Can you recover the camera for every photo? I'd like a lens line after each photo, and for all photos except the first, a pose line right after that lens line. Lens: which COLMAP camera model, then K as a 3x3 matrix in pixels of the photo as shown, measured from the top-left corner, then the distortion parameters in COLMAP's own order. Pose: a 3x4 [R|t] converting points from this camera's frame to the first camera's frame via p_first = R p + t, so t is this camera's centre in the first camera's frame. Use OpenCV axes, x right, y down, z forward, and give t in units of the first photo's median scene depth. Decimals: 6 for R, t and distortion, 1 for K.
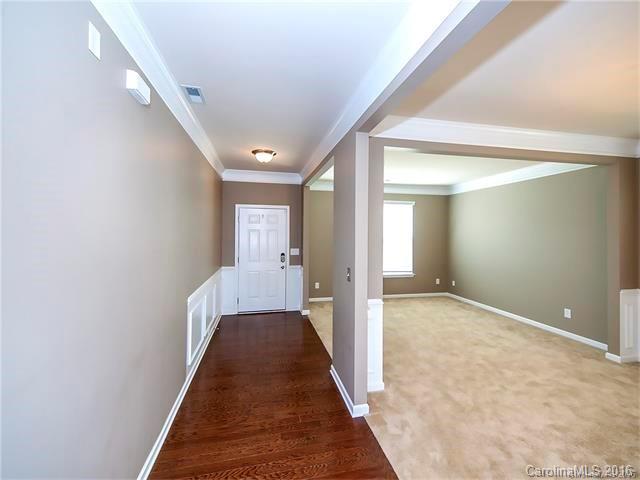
lens RADIAL K [[260.9, 0, 312.2], [0, 260.9, 228.3], [0, 0, 1]] dist [-0.000189, -0.000204]
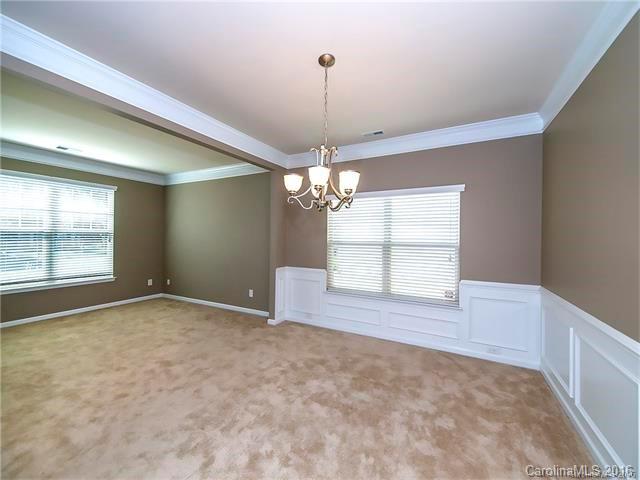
lens RADIAL K [[260.9, 0, 318.1], [0, 260.9, 239.7], [0, 0, 1]] dist [-0.000189, -0.000204]
pose [[0.634157, -0.013068, 0.773094, 0.325266], [-0.010120, 0.999631, 0.025198, 0.067057], [-0.773138, -0.023803, 0.633791, 0.044577]]
